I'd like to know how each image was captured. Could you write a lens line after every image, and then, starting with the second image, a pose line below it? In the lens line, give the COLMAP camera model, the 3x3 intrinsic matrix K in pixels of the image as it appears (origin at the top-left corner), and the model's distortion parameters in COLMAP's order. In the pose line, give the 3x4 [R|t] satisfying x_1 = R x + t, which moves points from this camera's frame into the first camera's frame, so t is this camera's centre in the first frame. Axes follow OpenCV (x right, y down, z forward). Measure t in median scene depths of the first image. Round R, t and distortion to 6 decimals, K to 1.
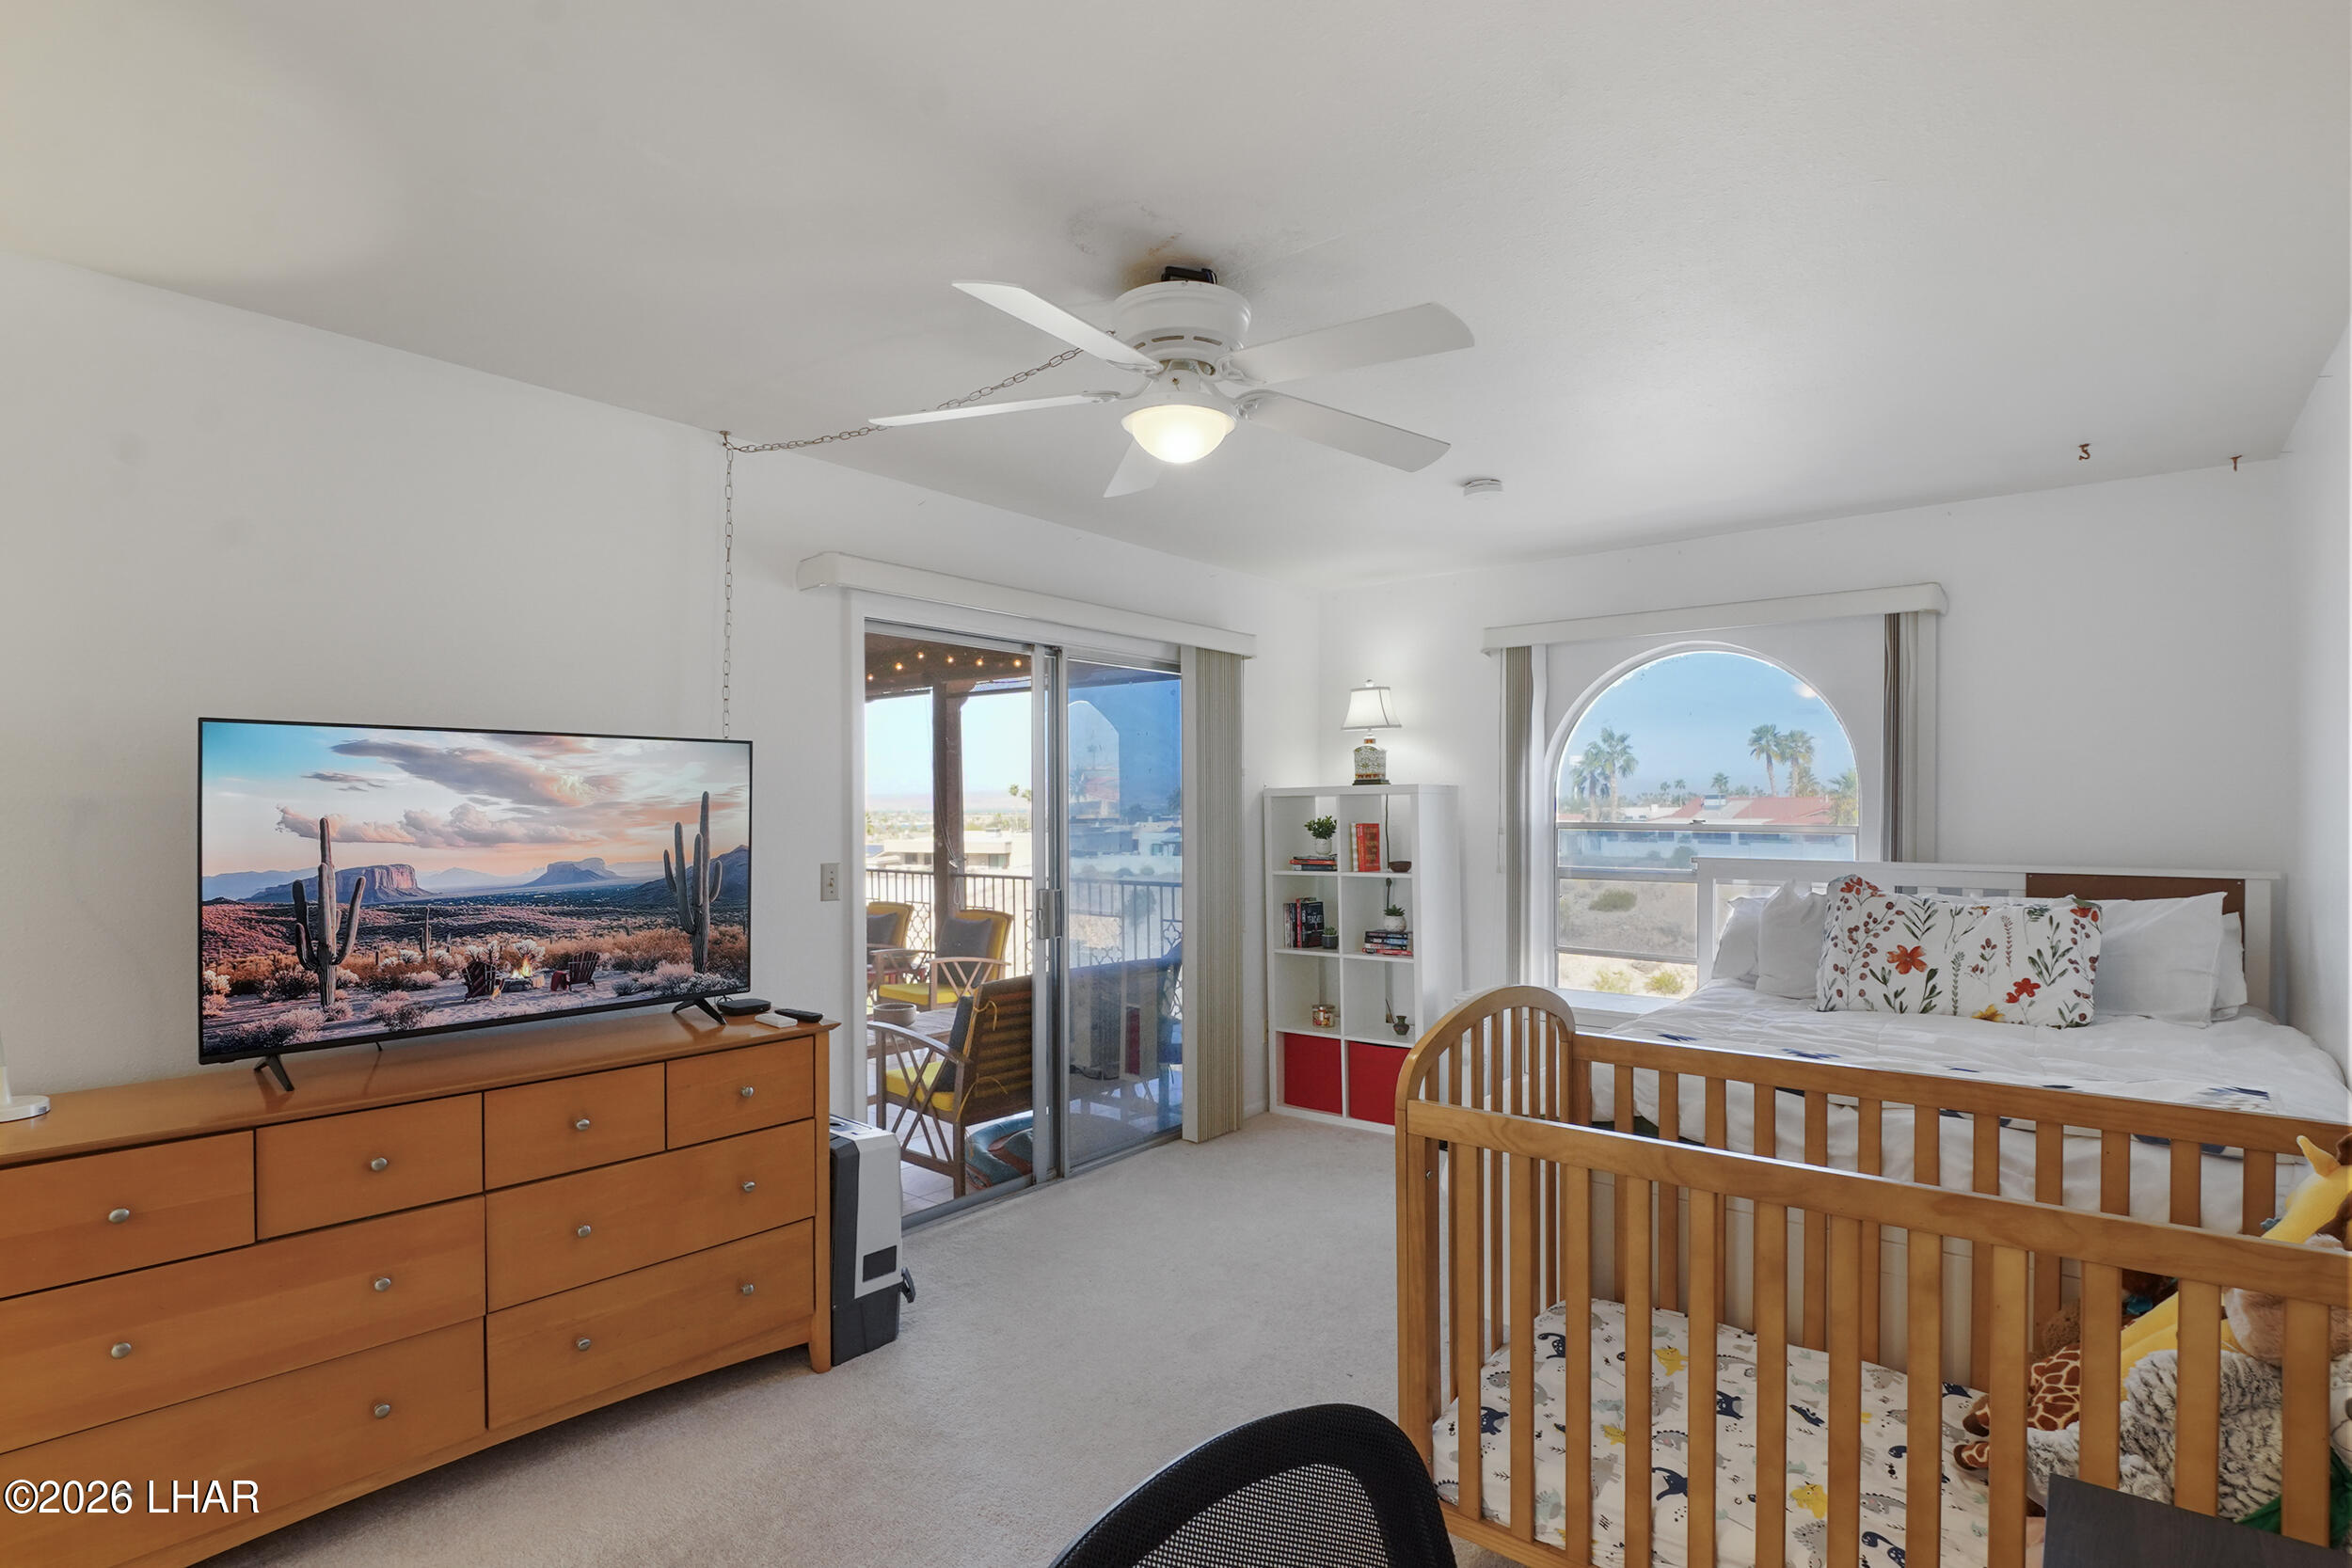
lens RADIAL K [[1157.5, 0, 1131.2], [0, 1157.5, 793.9], [0, 0, 1]] dist [-0.024321, -0.000637]
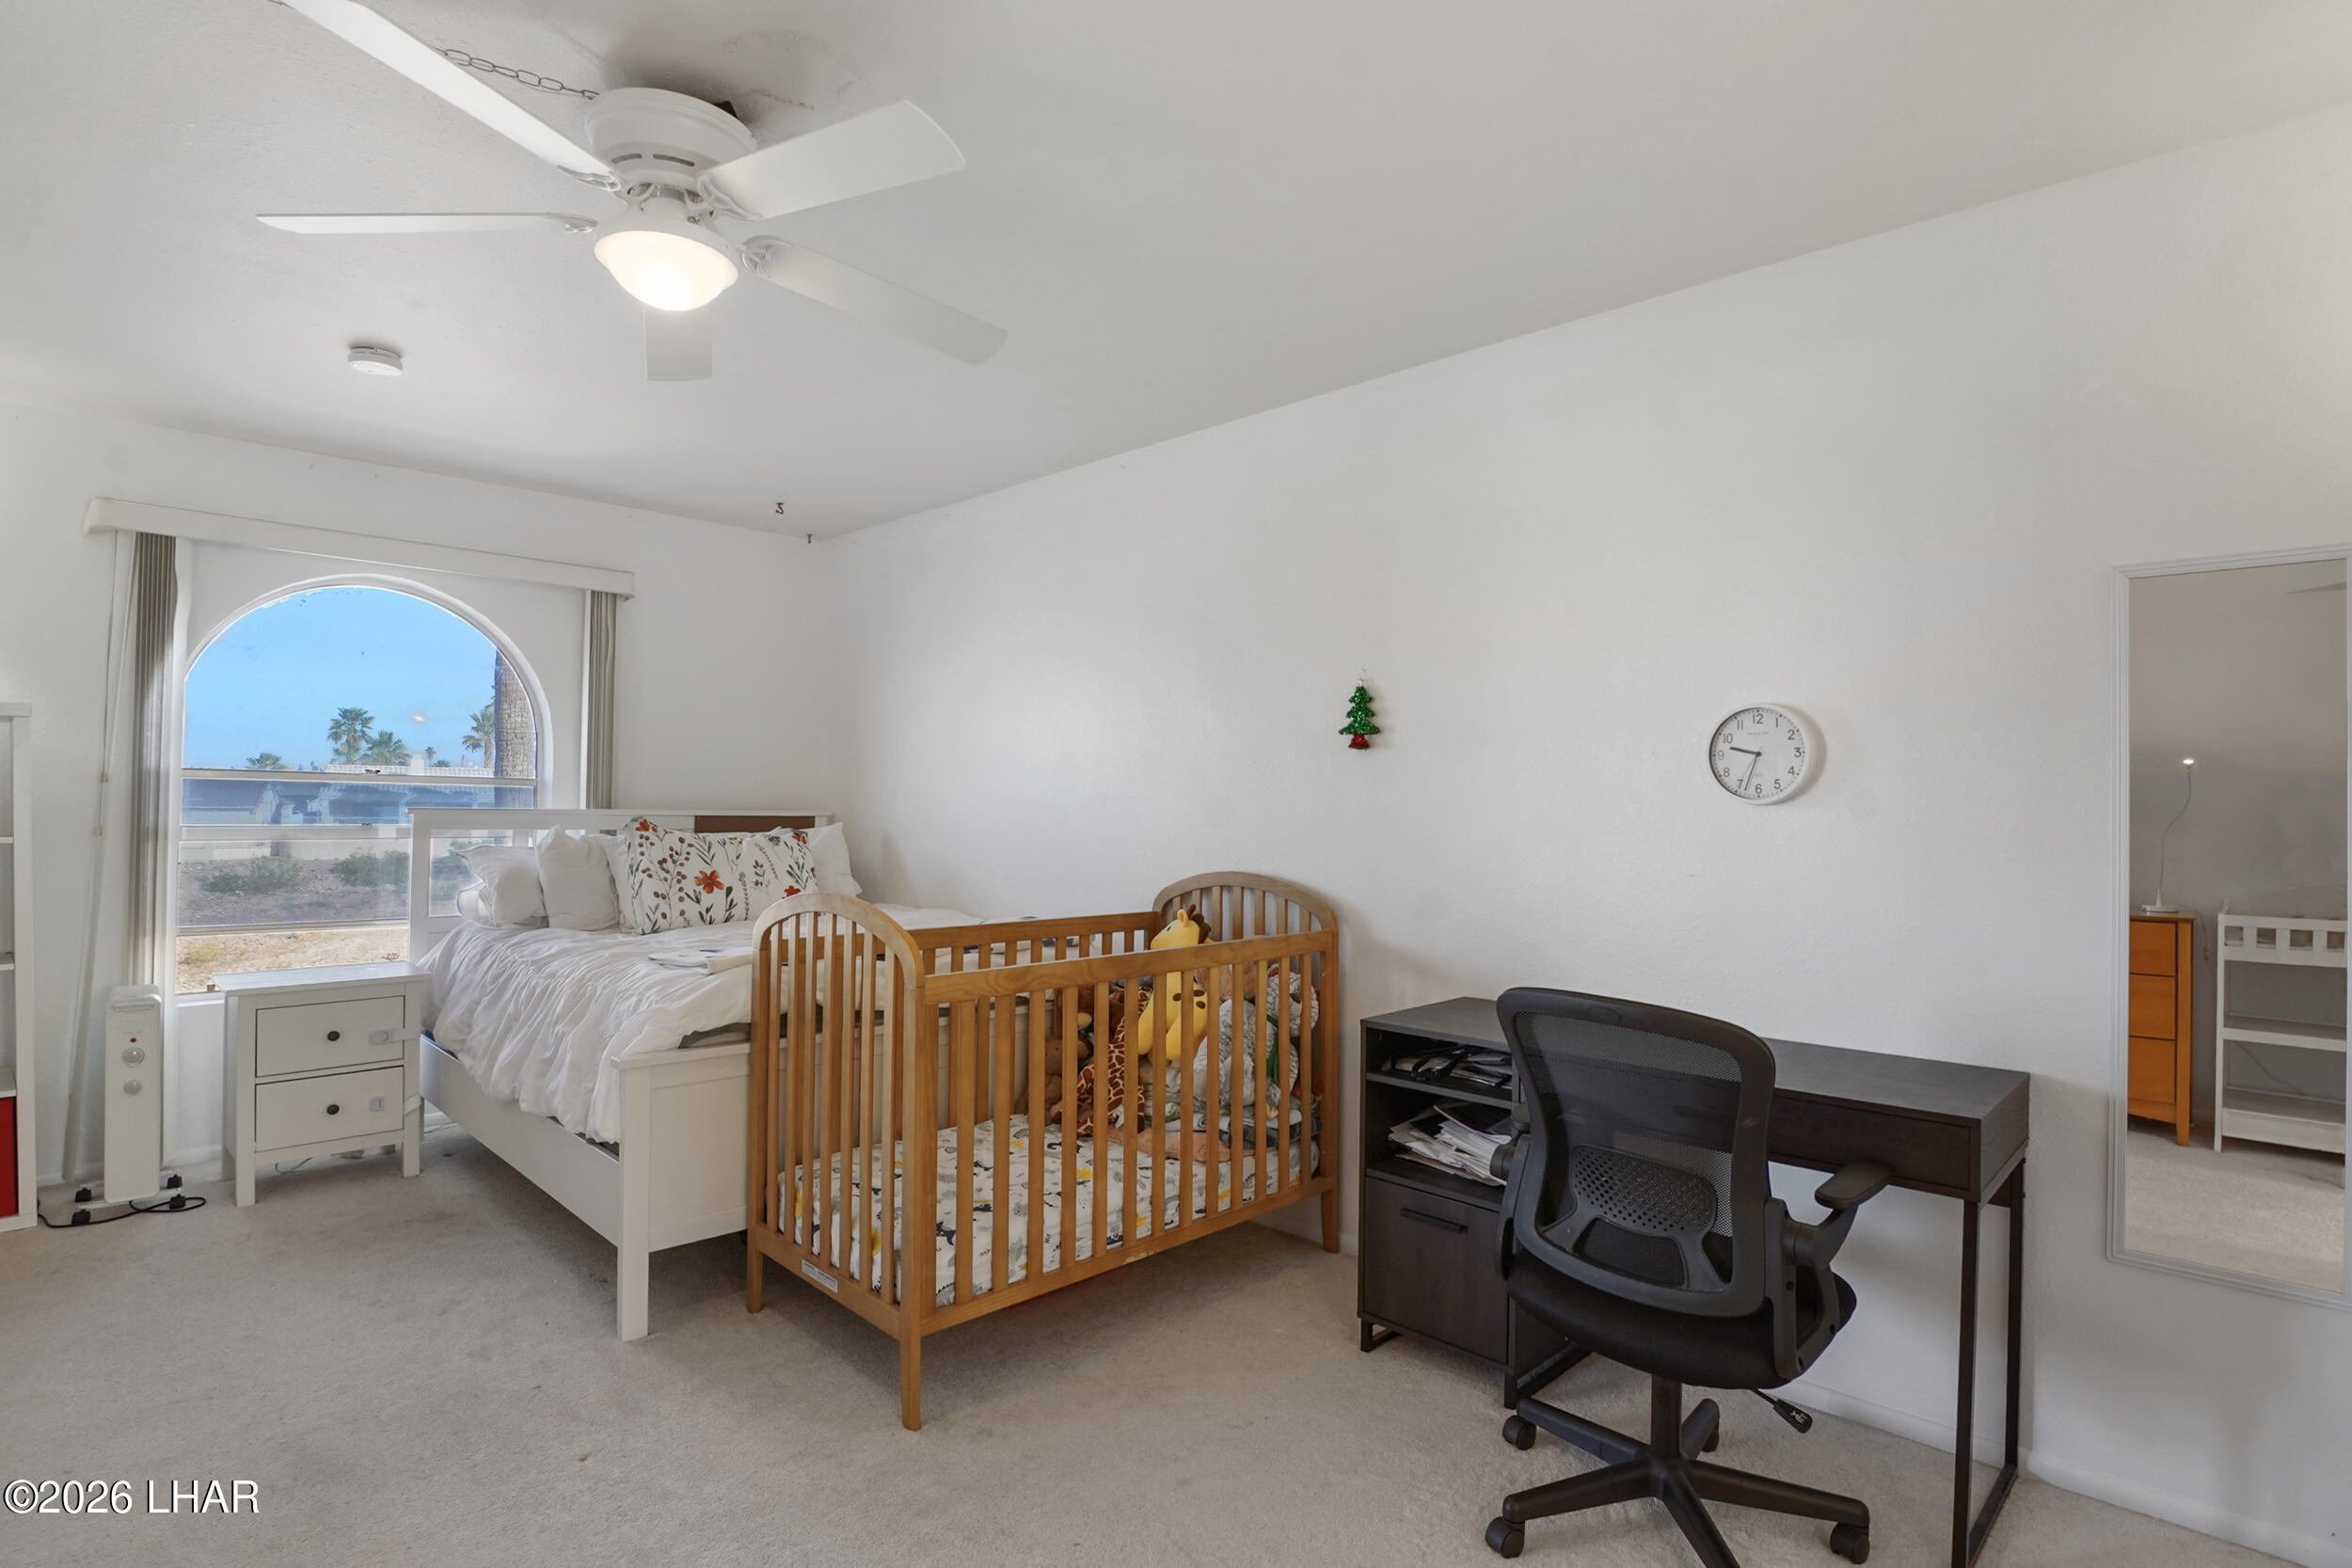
lens RADIAL K [[1157.5, 0, 1216.9], [0, 1157.5, 792.9], [0, 0, 1]] dist [-0.024321, -0.000637]
pose [[0.053076, 0.010281, 0.998538, -0.440278], [-0.023338, 0.999687, -0.009052, 0.038049], [-0.998318, -0.022823, 0.053300, 0.312459]]
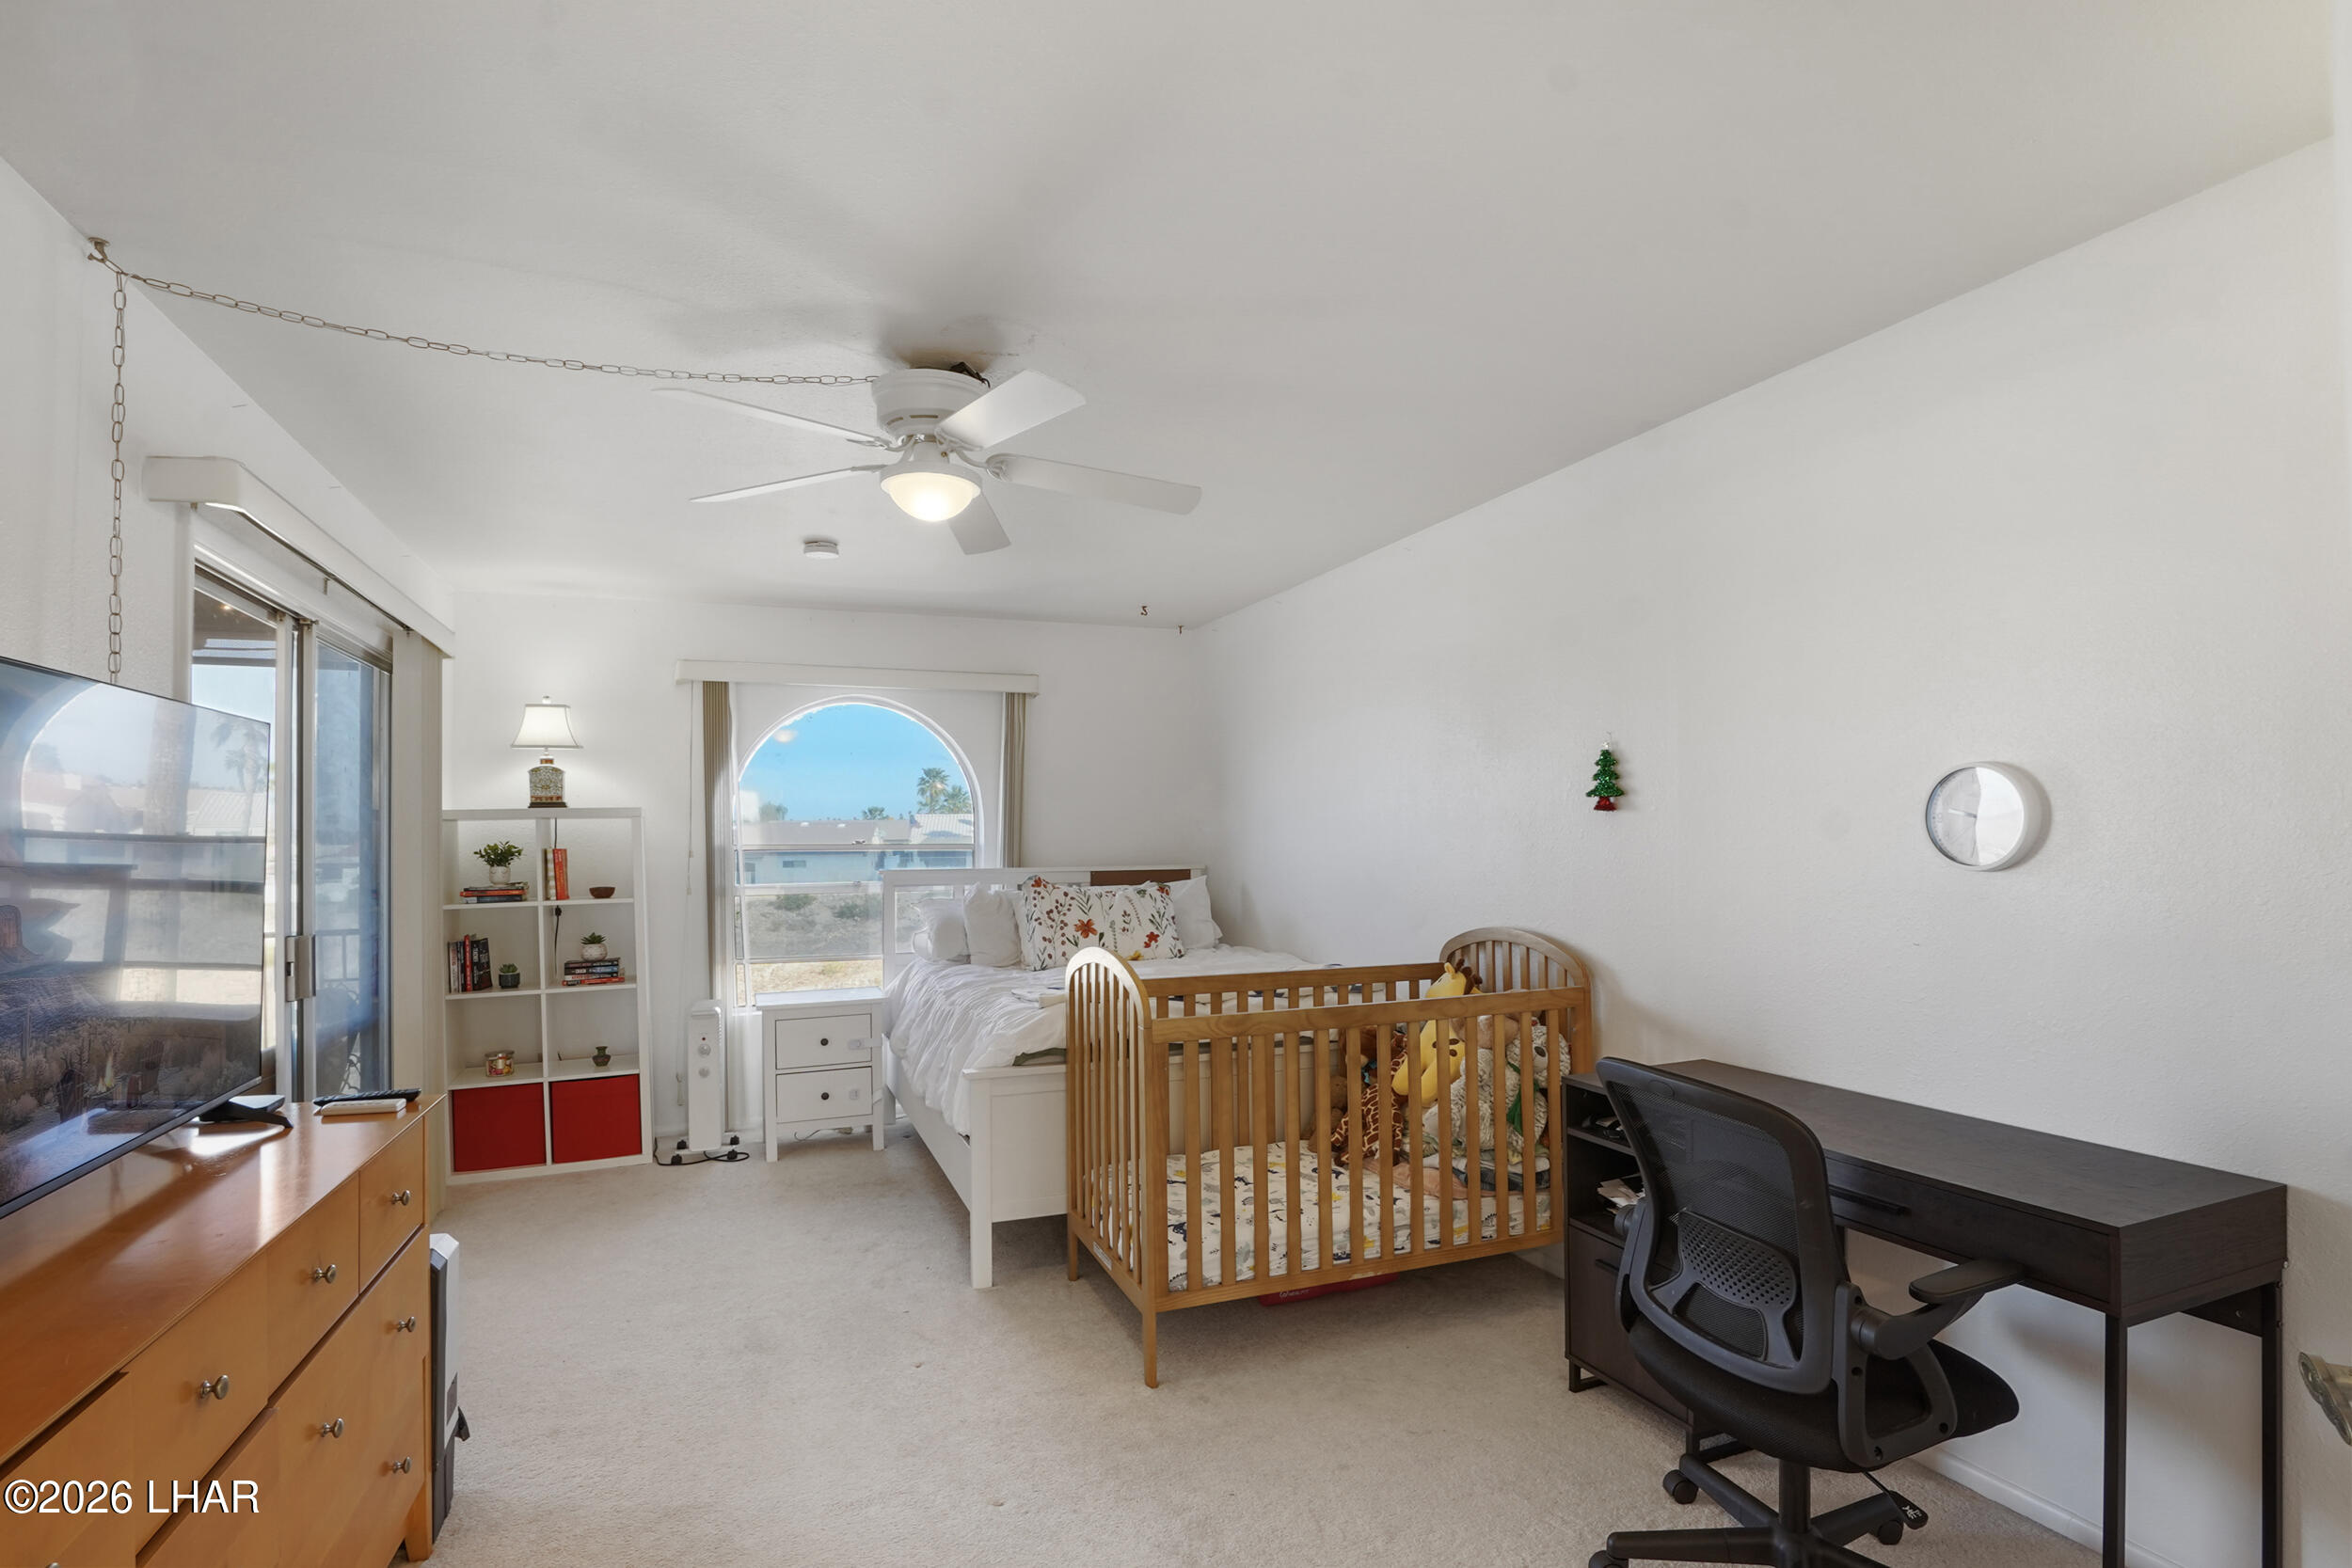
lens RADIAL K [[1157.5, 0, 1233.3], [0, 1157.5, 820.9], [0, 0, 1]] dist [-0.024321, -0.000637]
pose [[0.442618, 0.005370, 0.896694, -0.489015], [-0.001855, 0.999985, -0.005072, 0.008432], [-0.896709, 0.000581, 0.442621, 0.122780]]
